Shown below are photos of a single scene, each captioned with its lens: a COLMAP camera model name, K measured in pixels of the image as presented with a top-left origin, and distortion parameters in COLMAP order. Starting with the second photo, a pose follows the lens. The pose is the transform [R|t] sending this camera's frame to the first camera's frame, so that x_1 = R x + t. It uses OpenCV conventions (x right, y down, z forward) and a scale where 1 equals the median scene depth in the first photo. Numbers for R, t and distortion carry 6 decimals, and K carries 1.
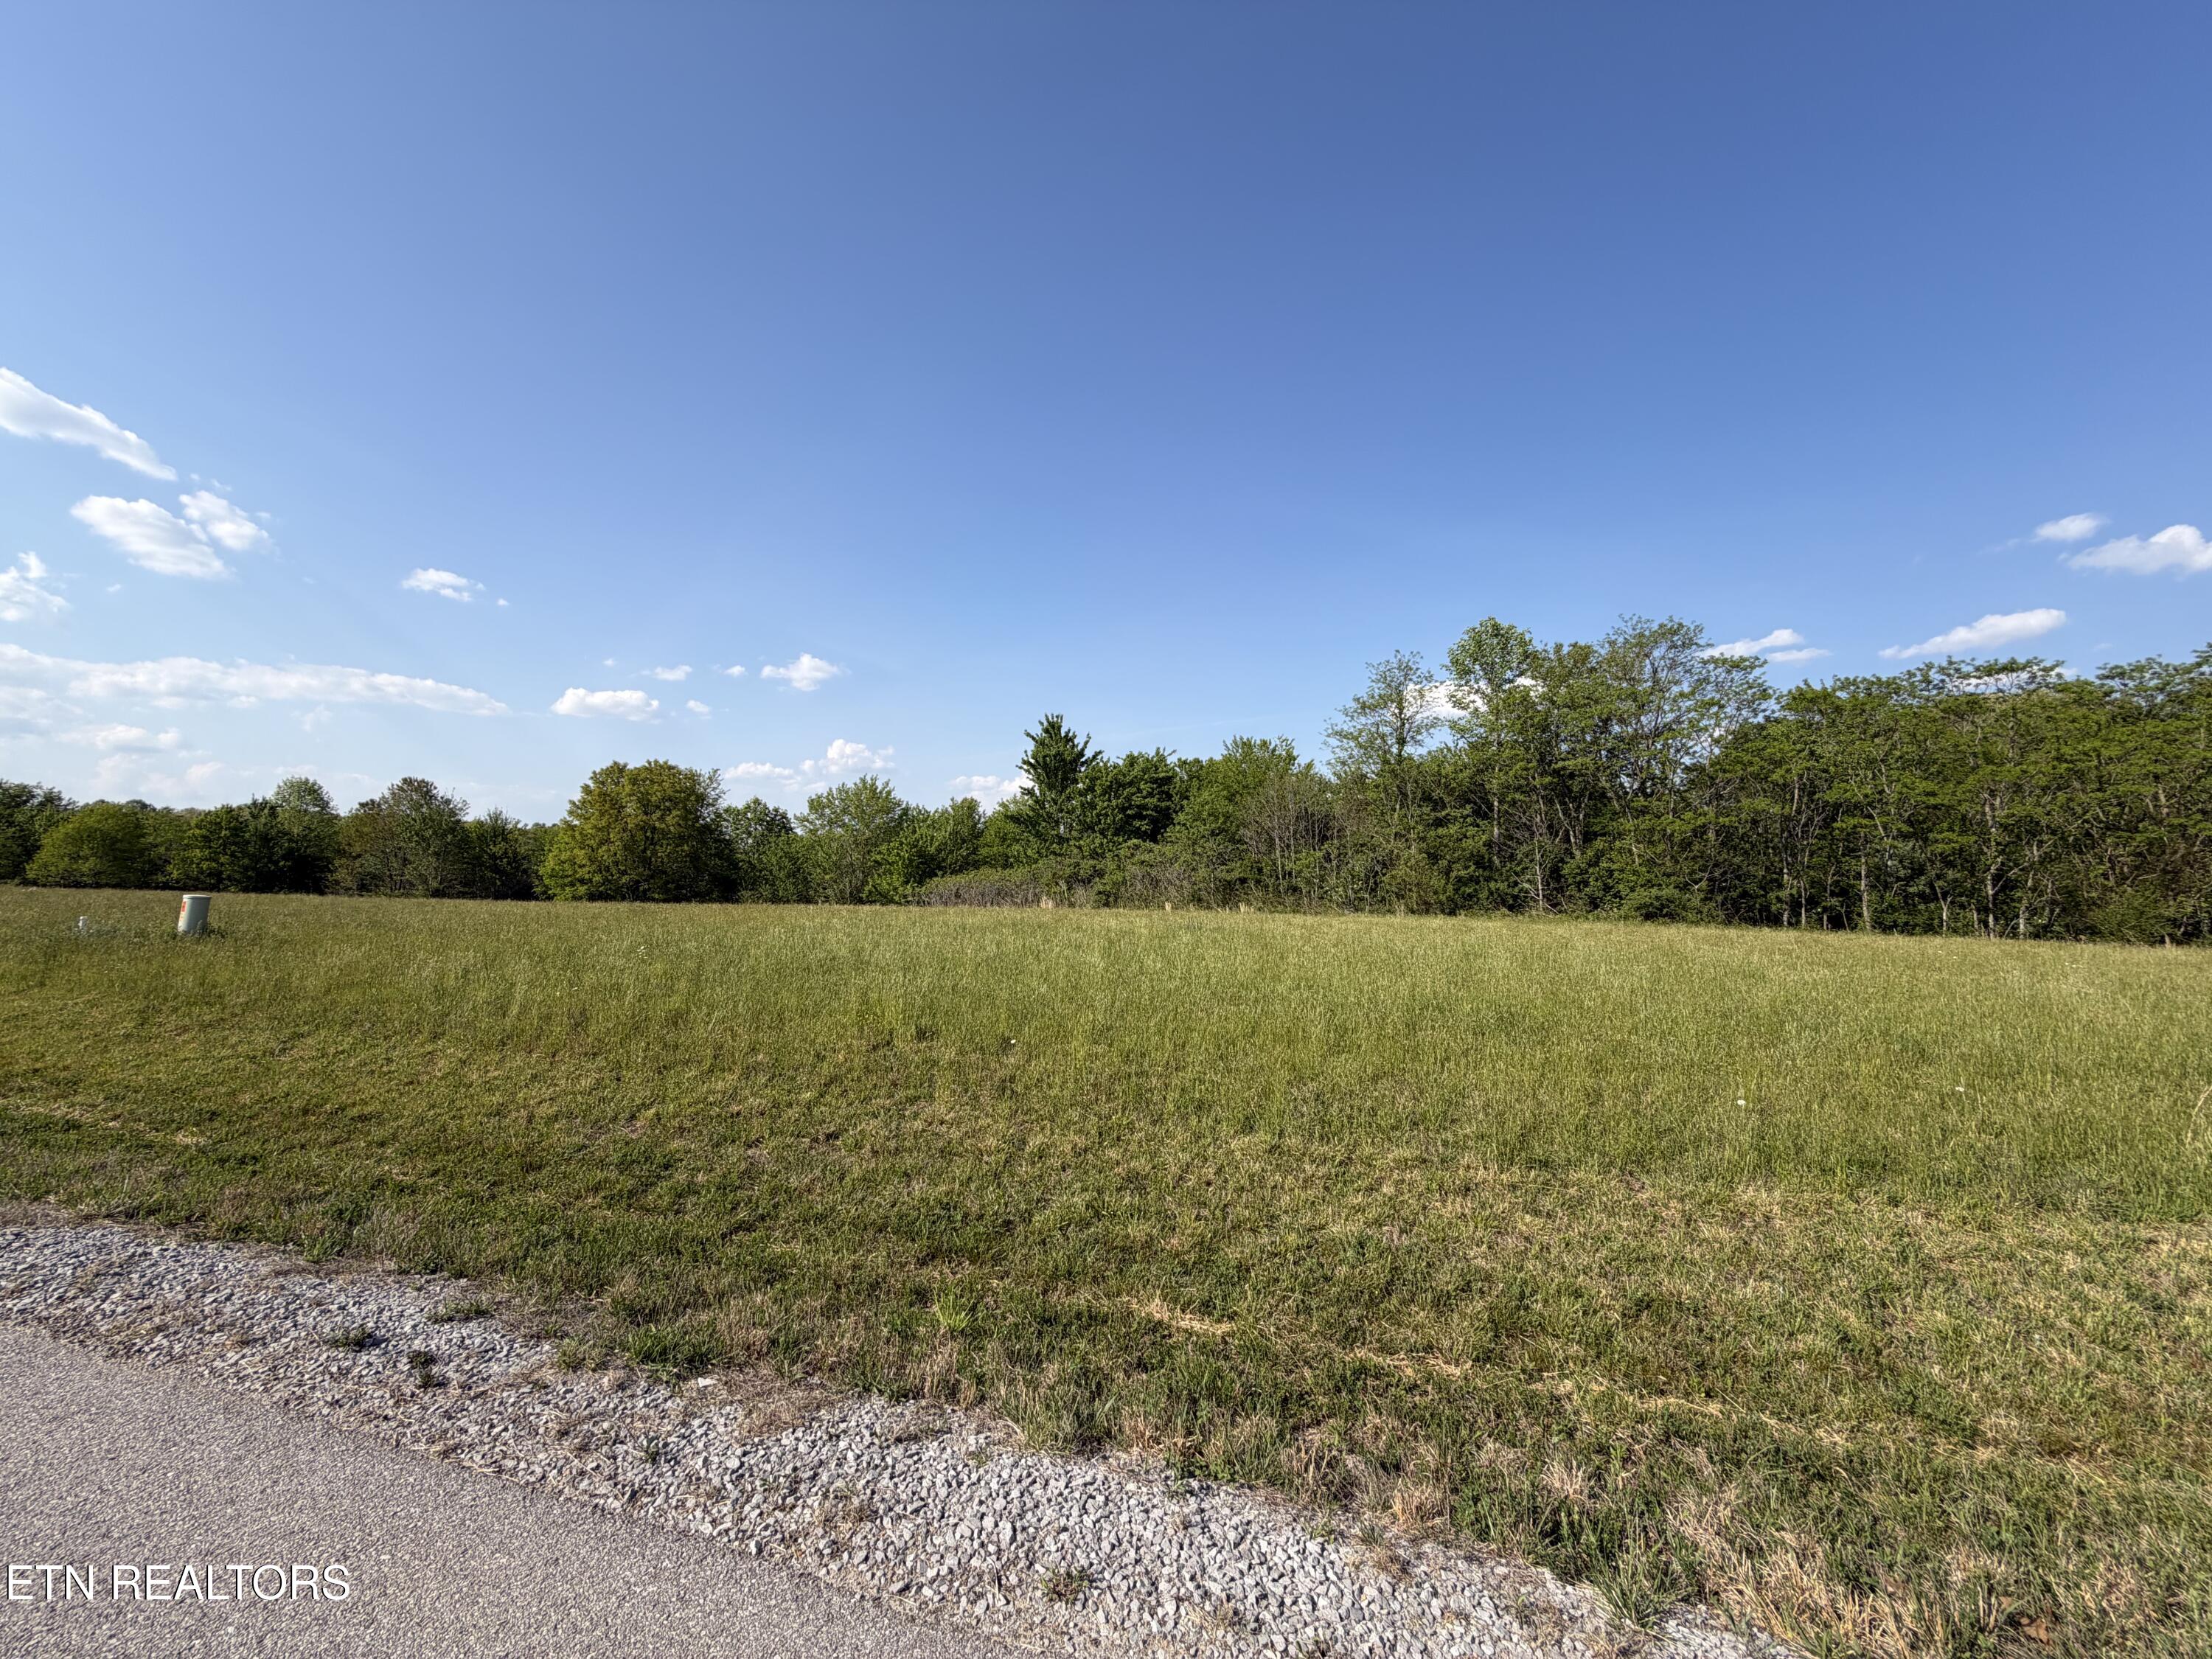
lens RADIAL K [[955.7, 0, 1130.1], [0, 955.7, 874.4], [0, 0, 1]] dist [0.004333, 0.000884]
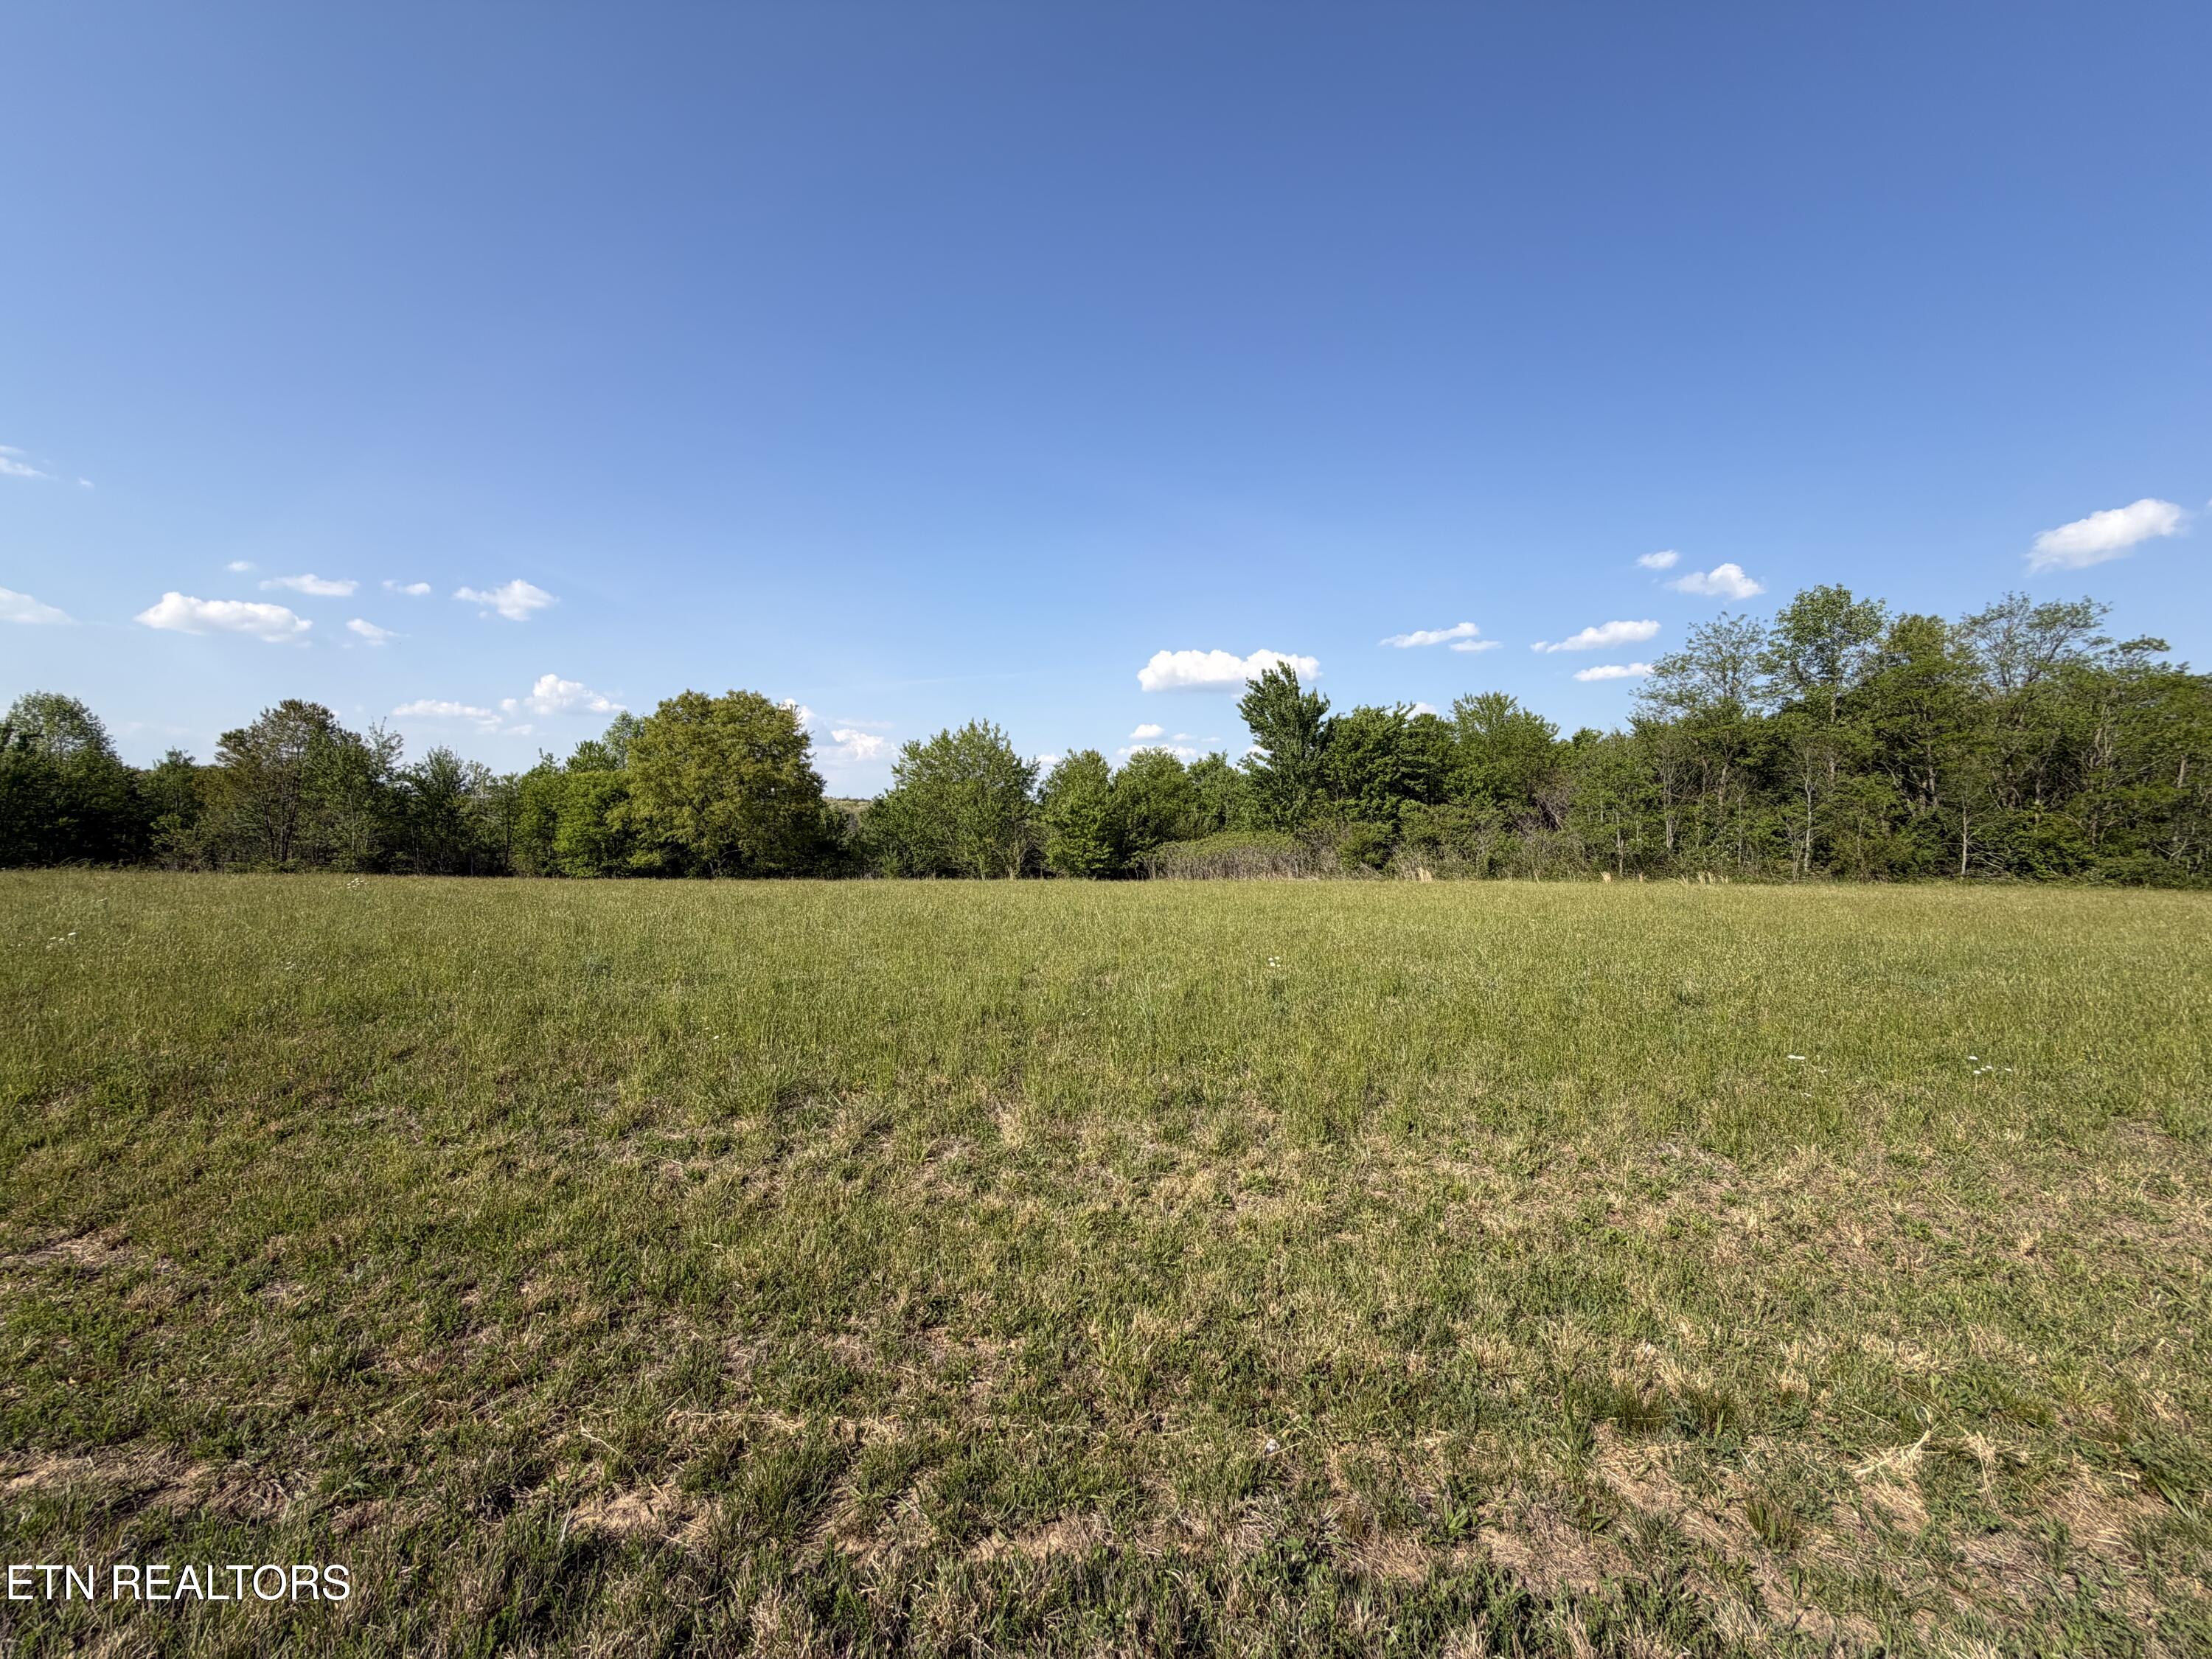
lens RADIAL K [[921.1, 0, 1148.1], [0, 921.1, 821.6], [0, 0, 1]] dist [0.000679, -0.000143]
pose [[0.955730, 0.002250, 0.294237, -0.342181], [-0.000663, 0.999985, -0.005490, -0.008723], [-0.294245, 0.005052, 0.955717, 0.161997]]
